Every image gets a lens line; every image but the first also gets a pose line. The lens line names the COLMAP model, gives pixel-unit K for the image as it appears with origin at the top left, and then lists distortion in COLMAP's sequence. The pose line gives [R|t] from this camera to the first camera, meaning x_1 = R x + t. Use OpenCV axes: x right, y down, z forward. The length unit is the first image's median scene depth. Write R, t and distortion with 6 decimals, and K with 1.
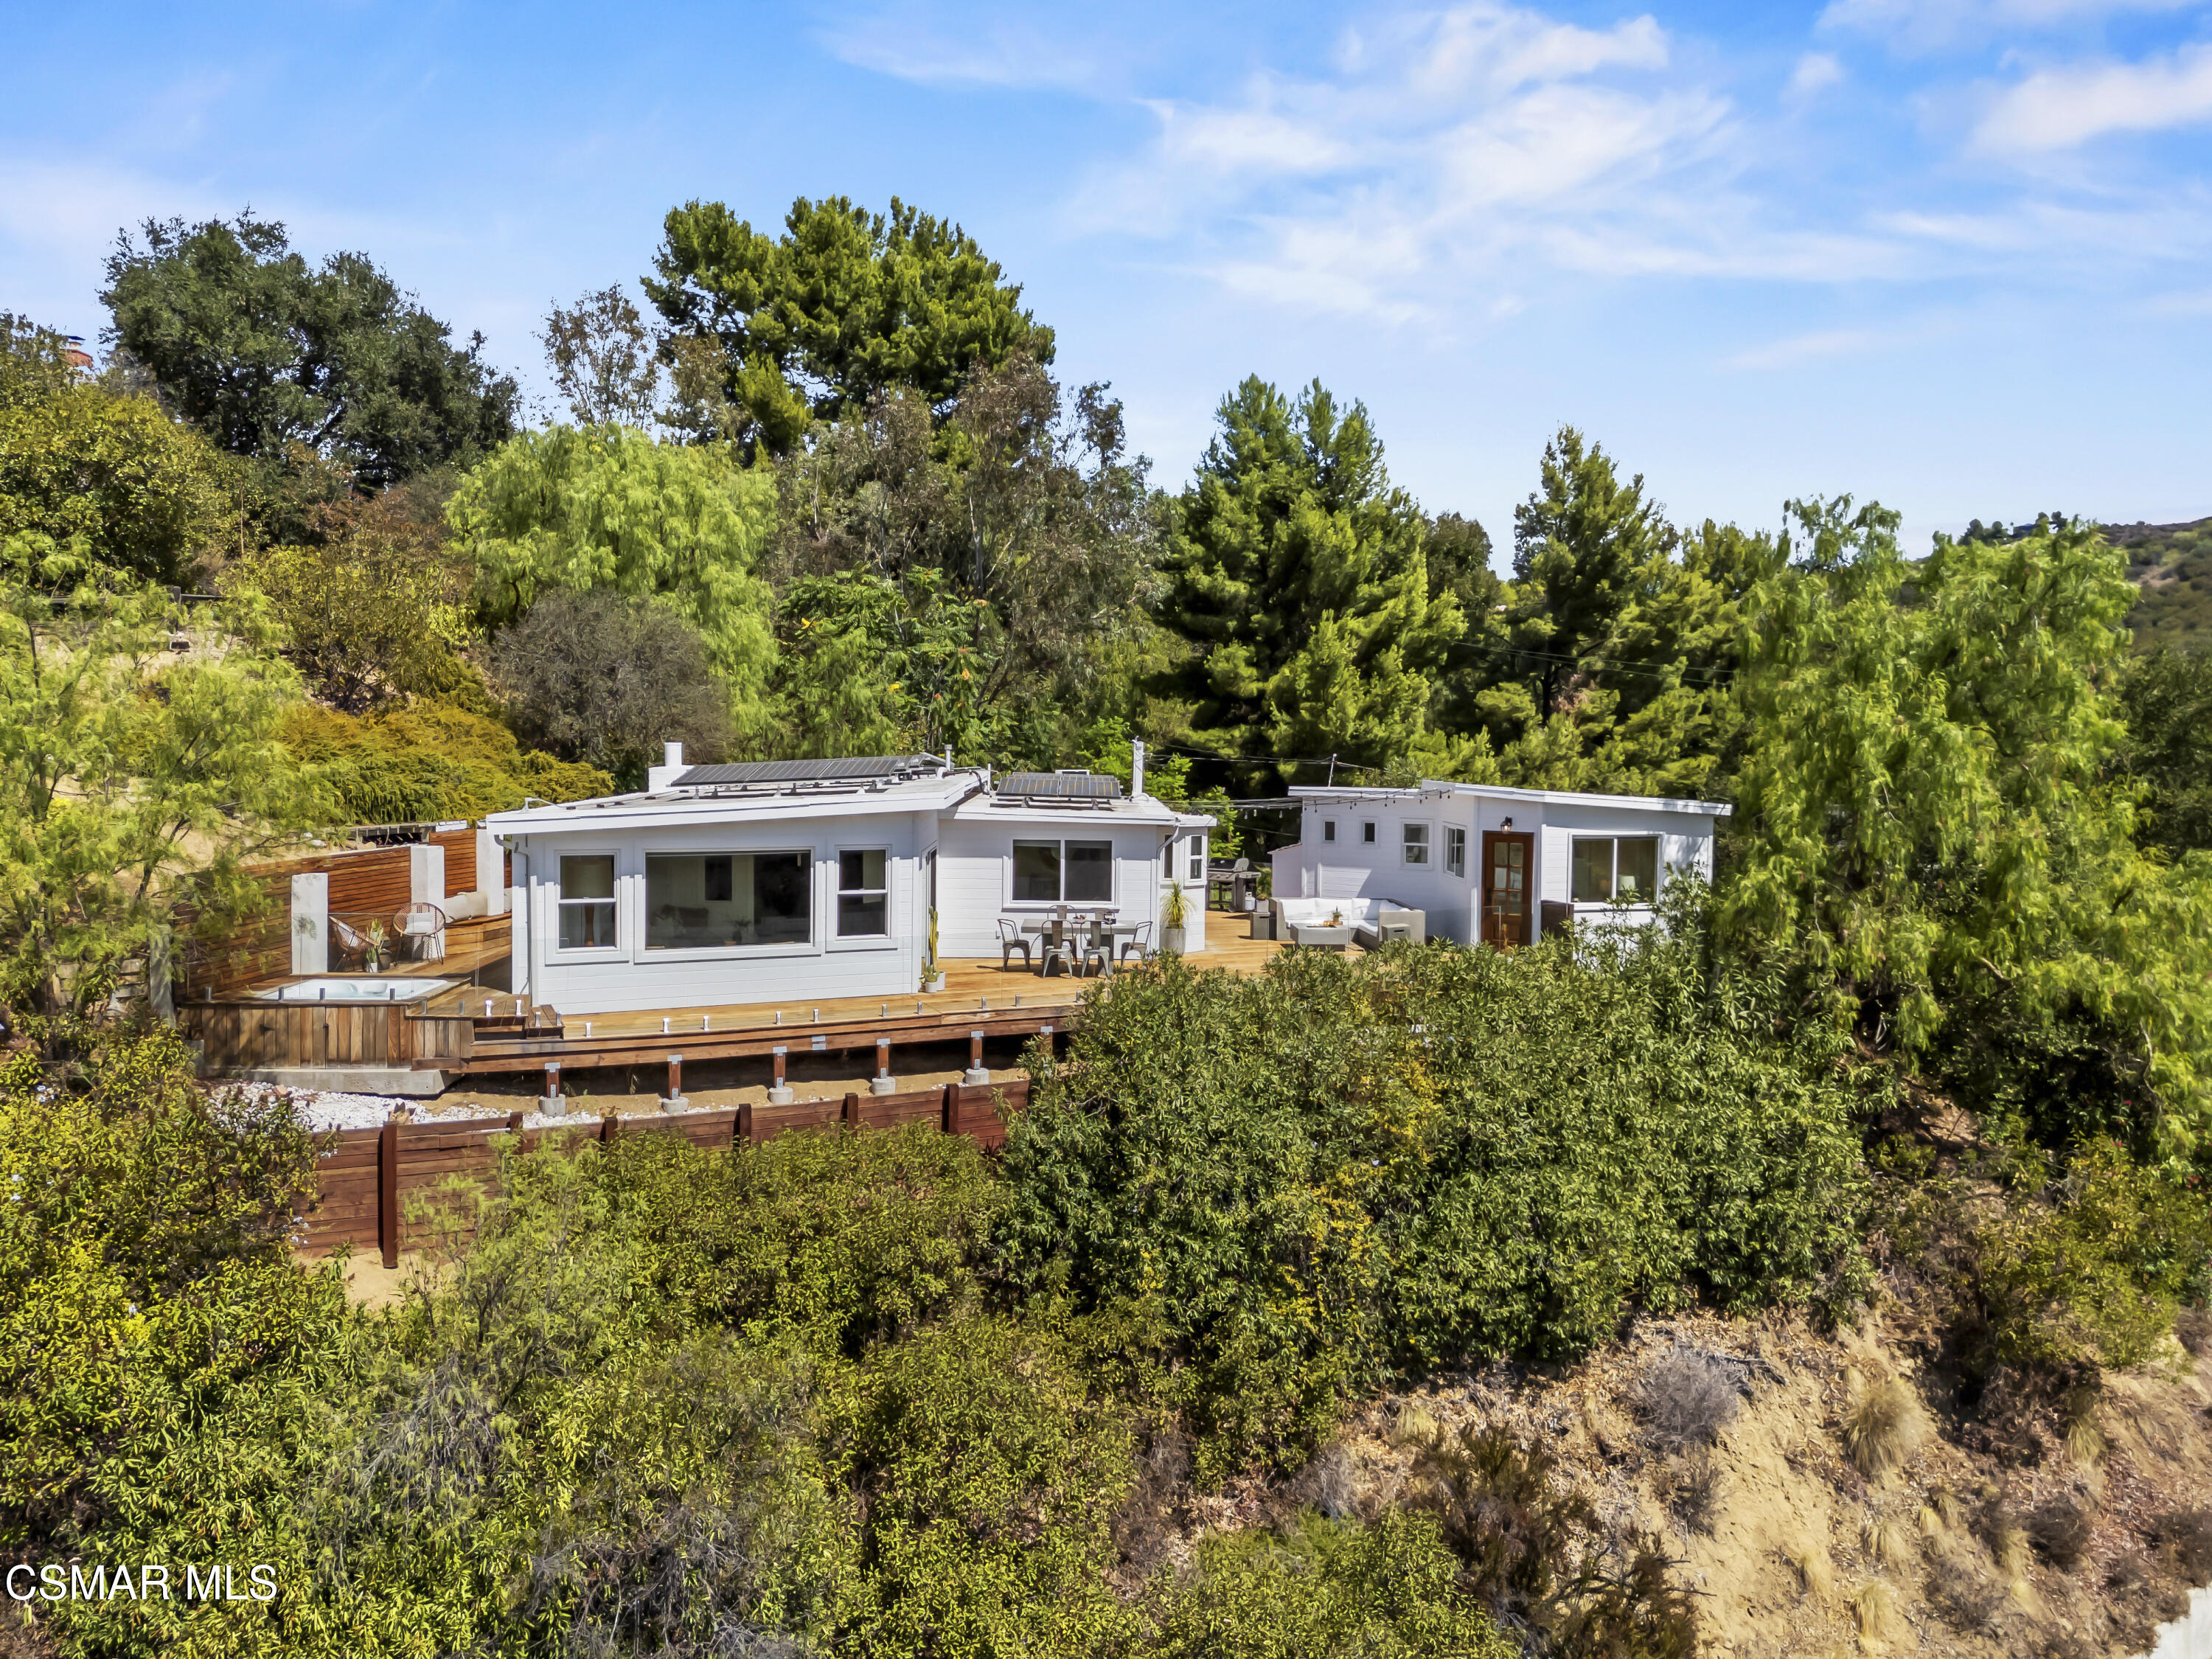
lens RADIAL K [[1629.0, 0, 1080.6], [0, 1629.0, 834.6], [0, 0, 1]] dist [0.081223, -0.077669]
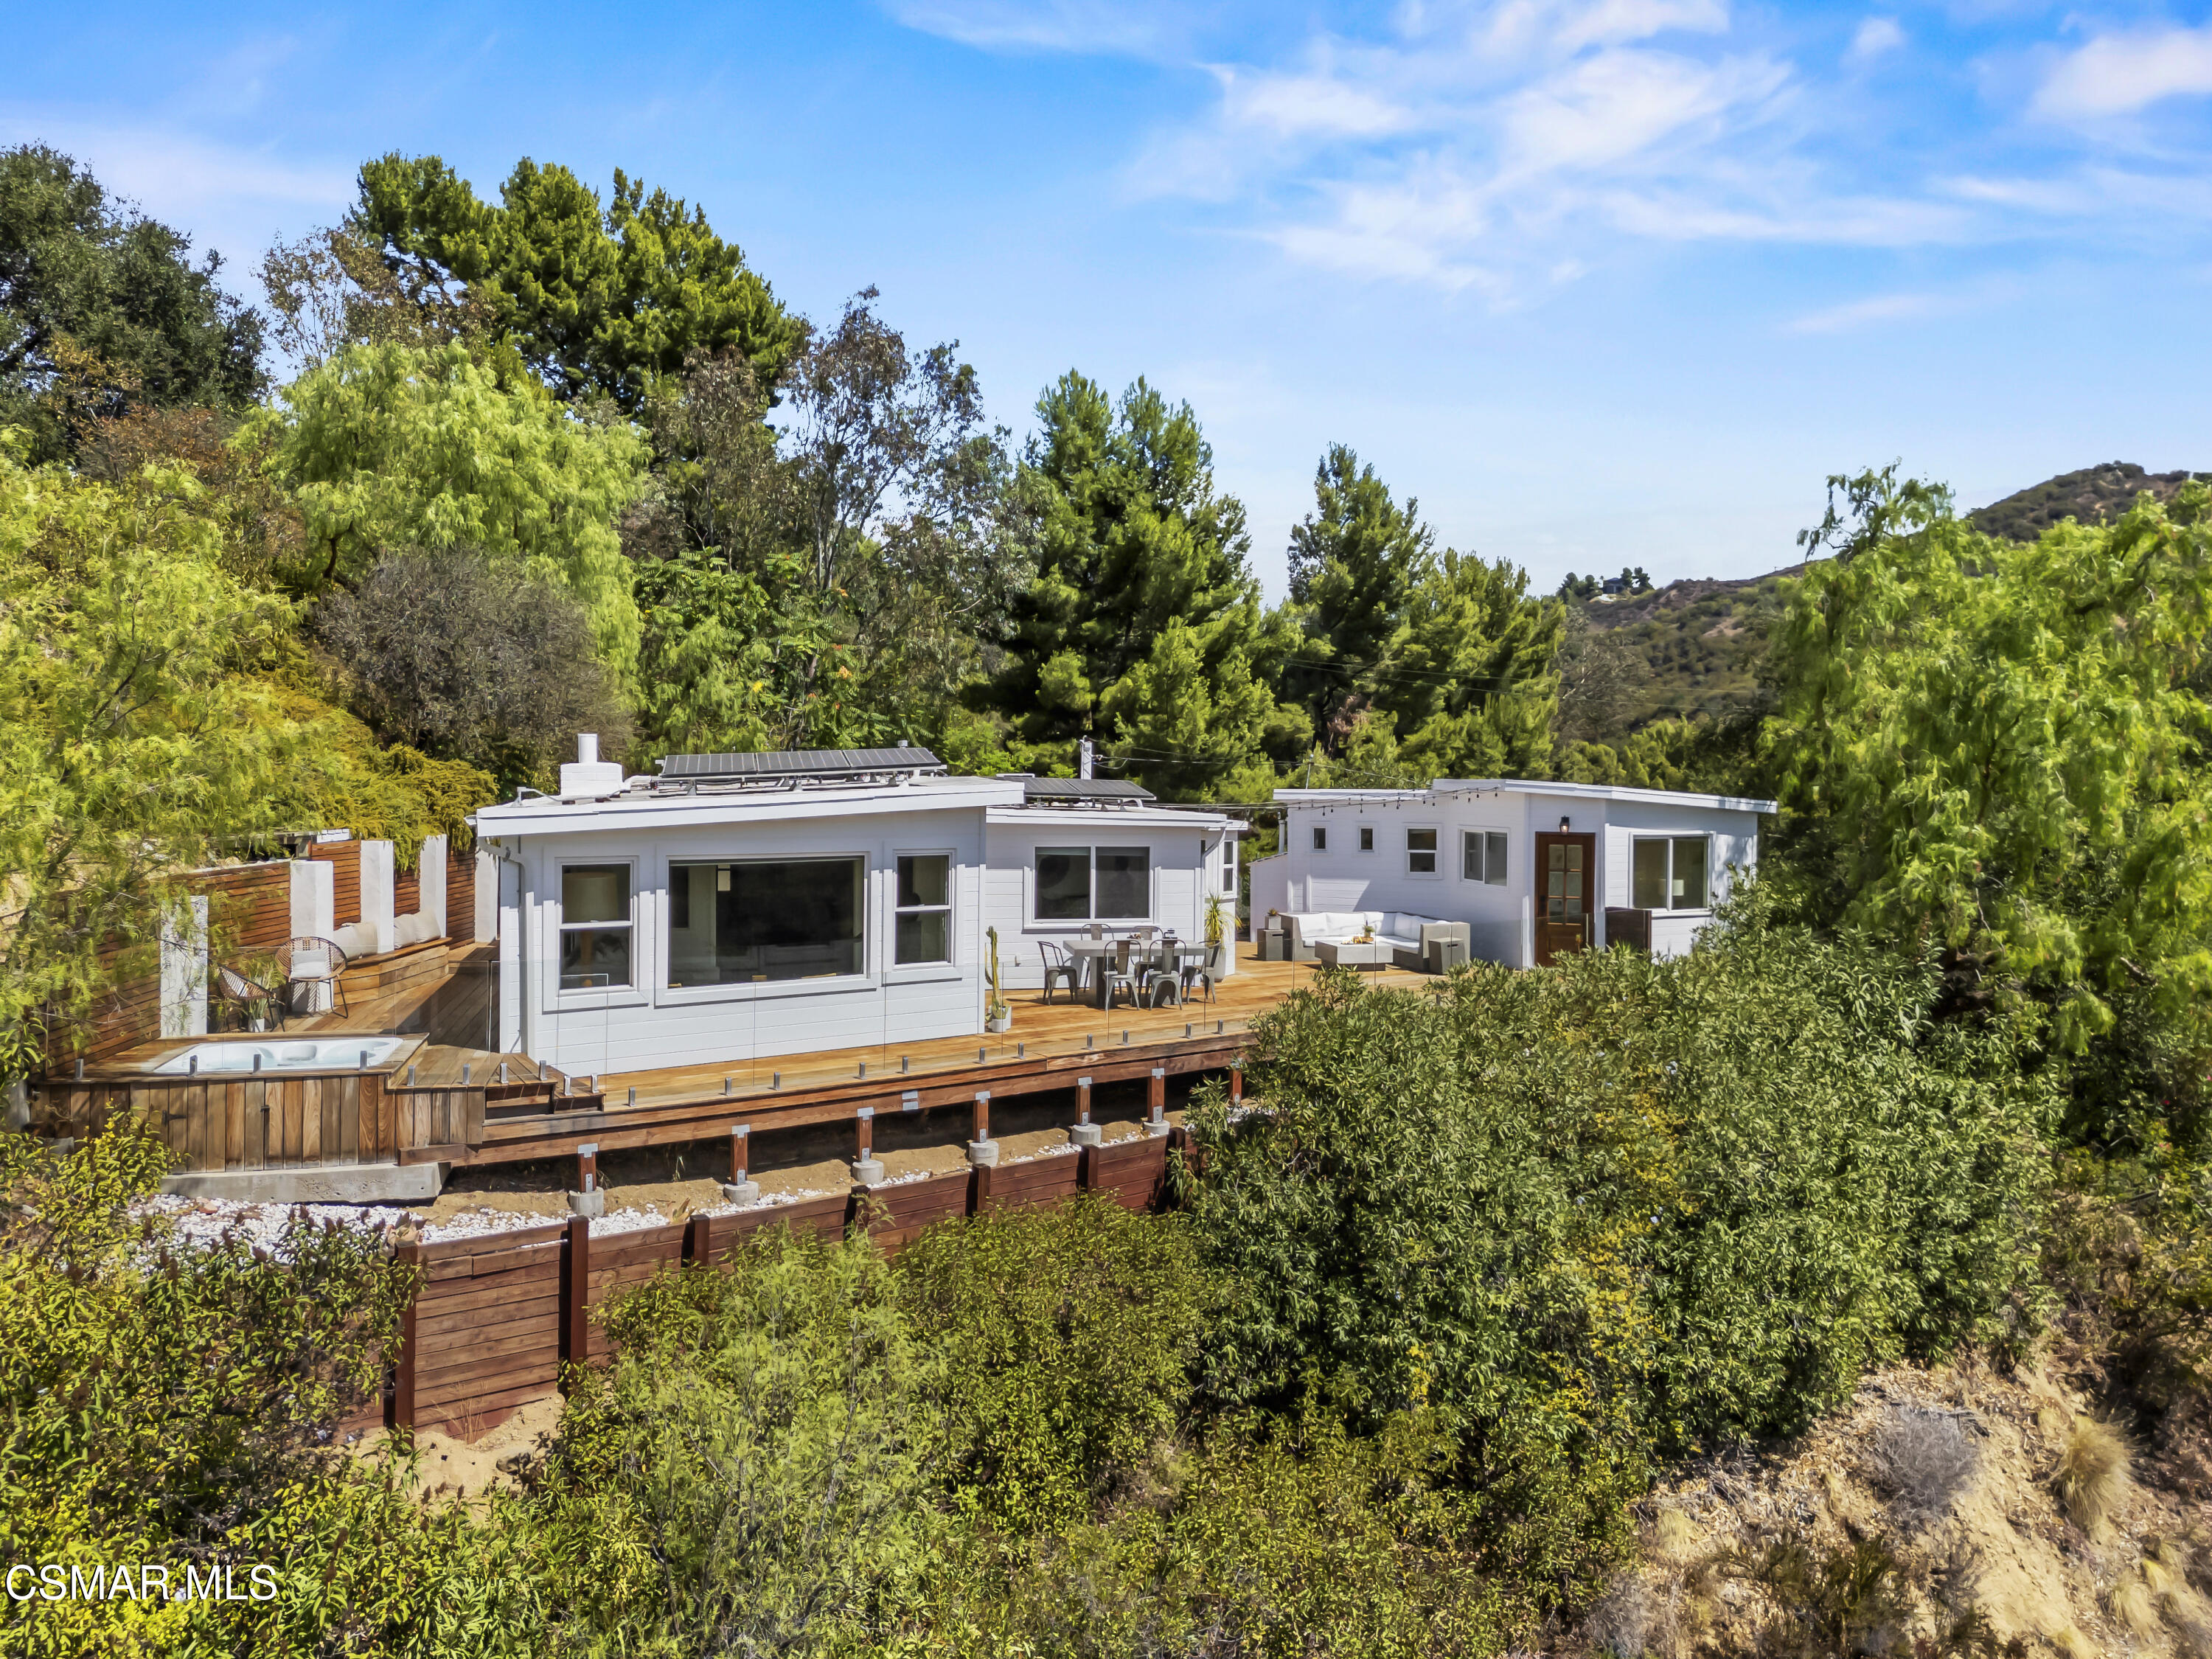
lens RADIAL K [[1629.0, 0, 1080.6], [0, 1629.0, 834.6], [0, 0, 1]] dist [0.081223, -0.077669]
pose [[0.977419, -0.010339, 0.211059, -0.195212], [0.015070, 0.999670, -0.020823, 0.014470], [-0.210774, 0.023533, 0.977251, 0.175434]]
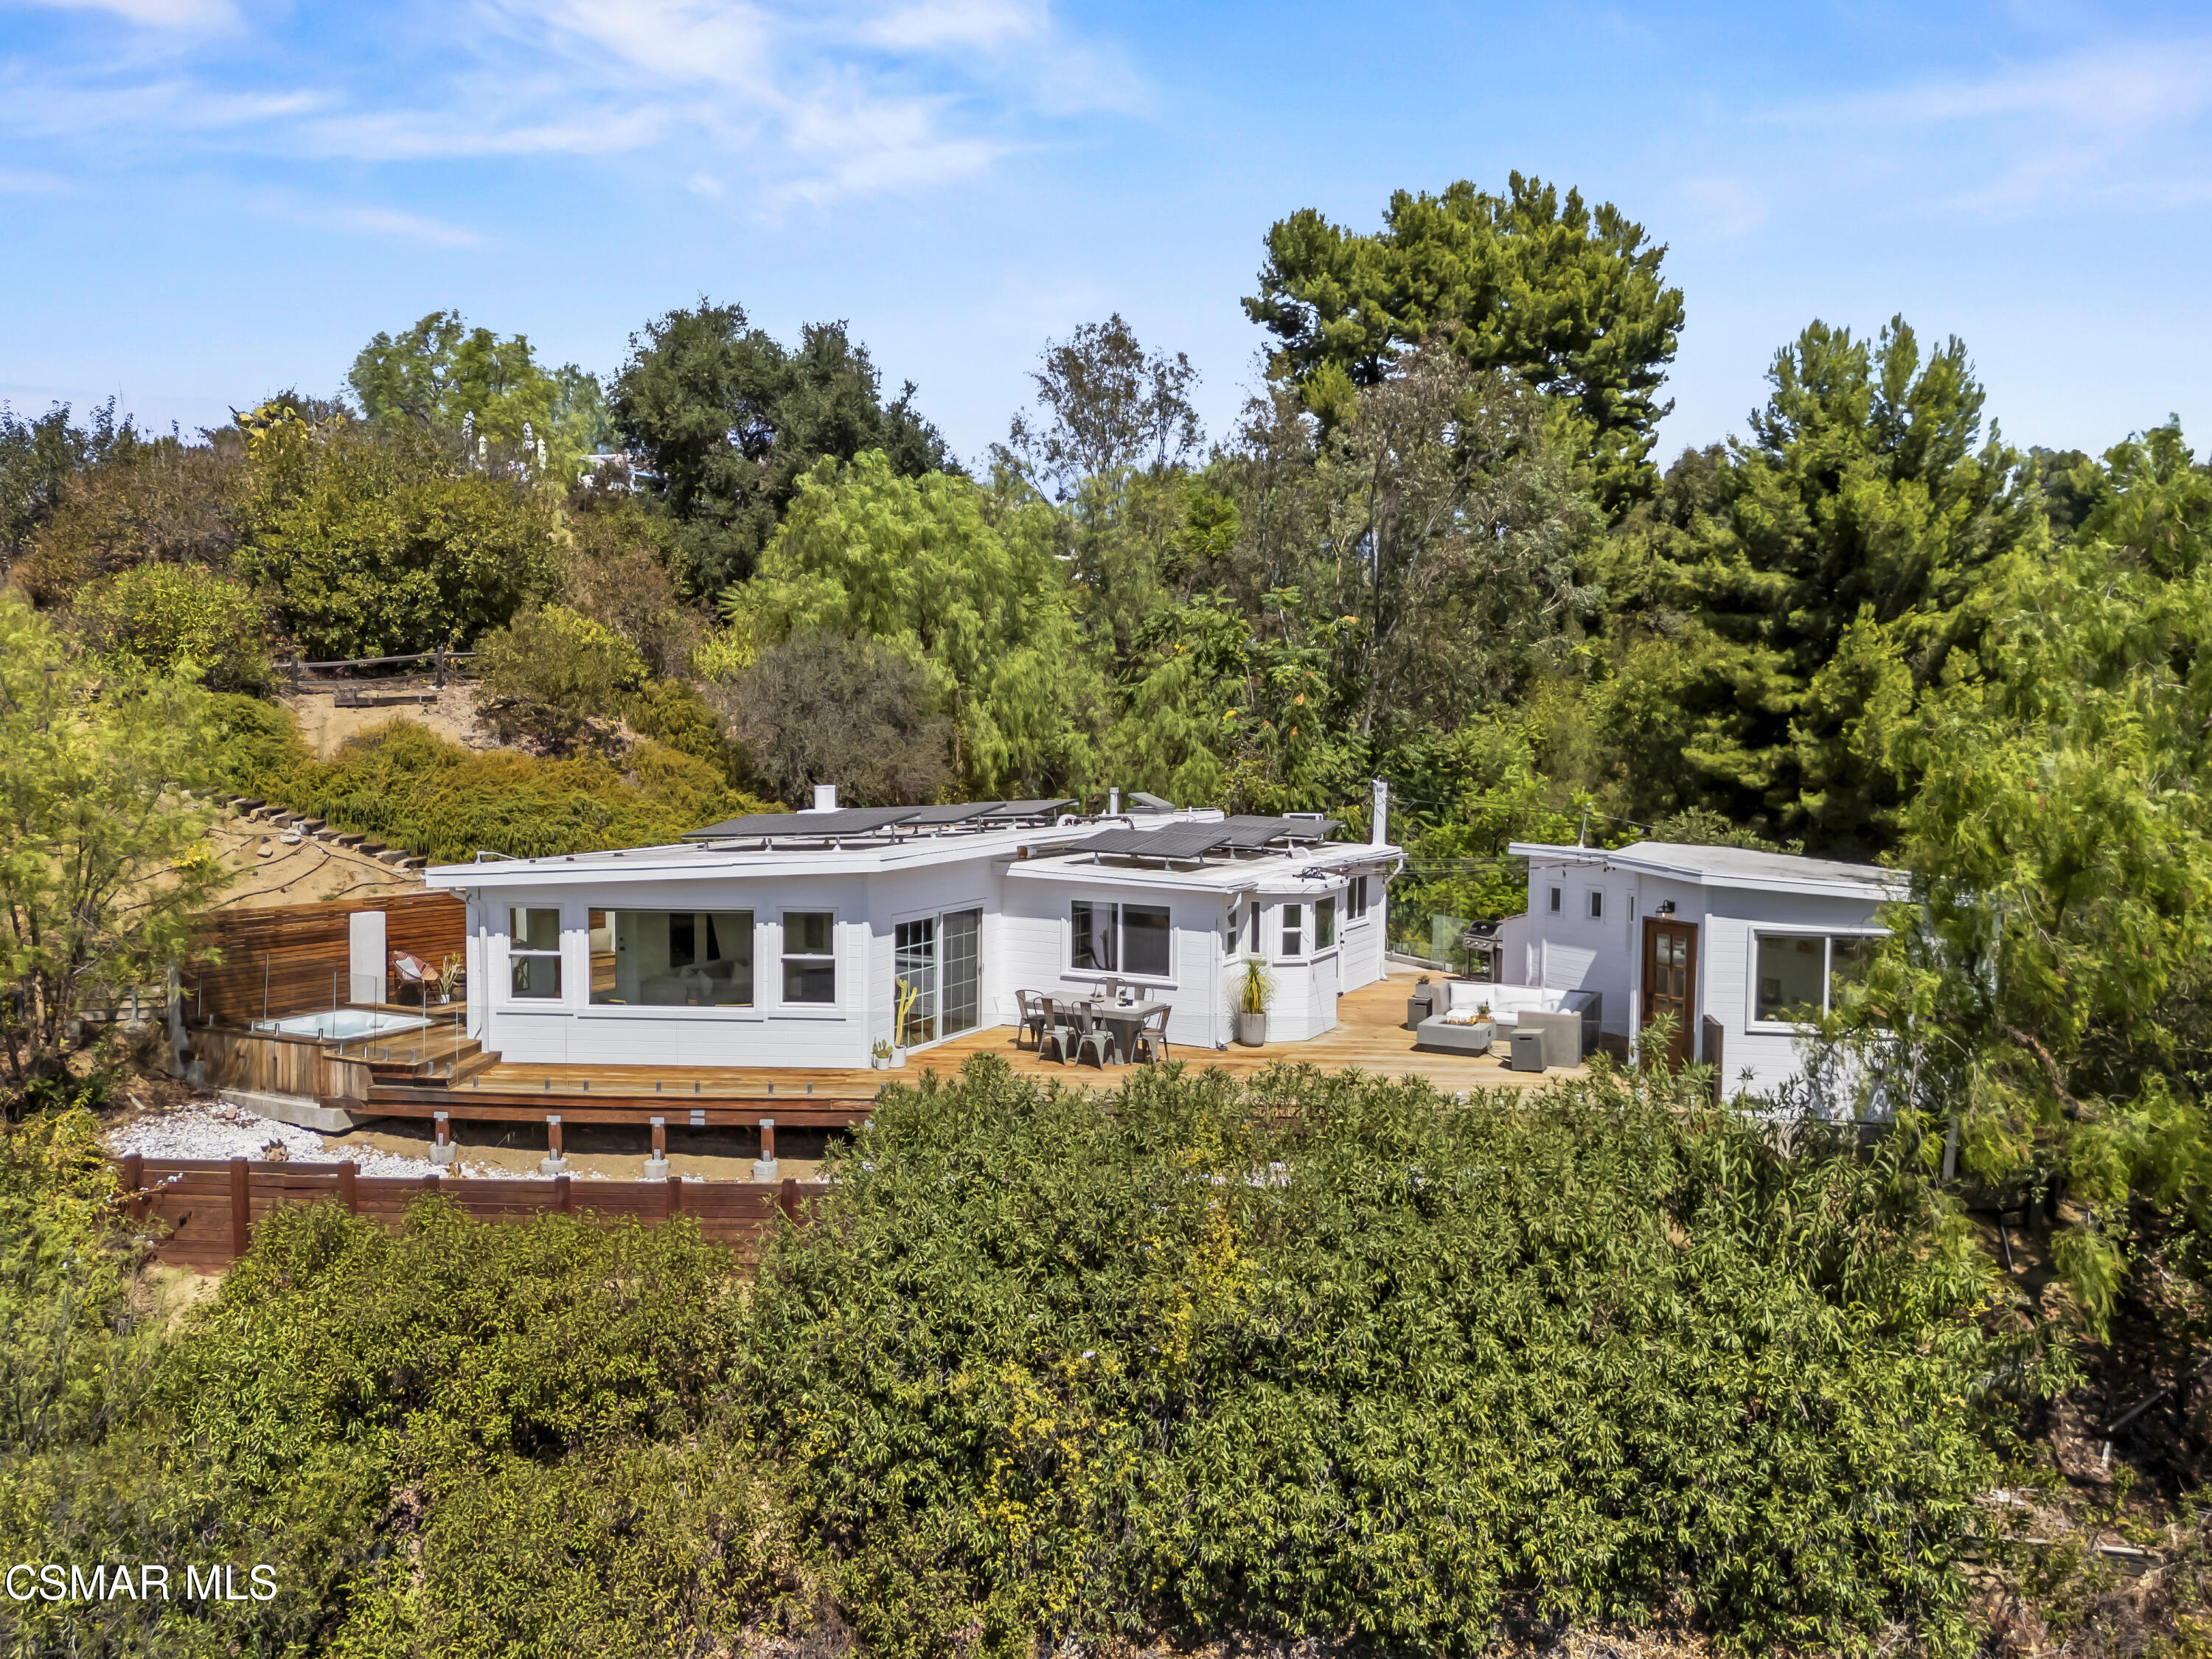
lens RADIAL K [[1620.3, 0, 1099.2], [0, 1620.3, 843.2], [0, 0, 1]] dist [0.036335, -0.022588]
pose [[0.879138, 0.029752, -0.475638, 0.393229], [-0.026377, 0.999557, 0.013769, -0.041149], [0.475837, 0.000441, 0.879533, 0.223193]]
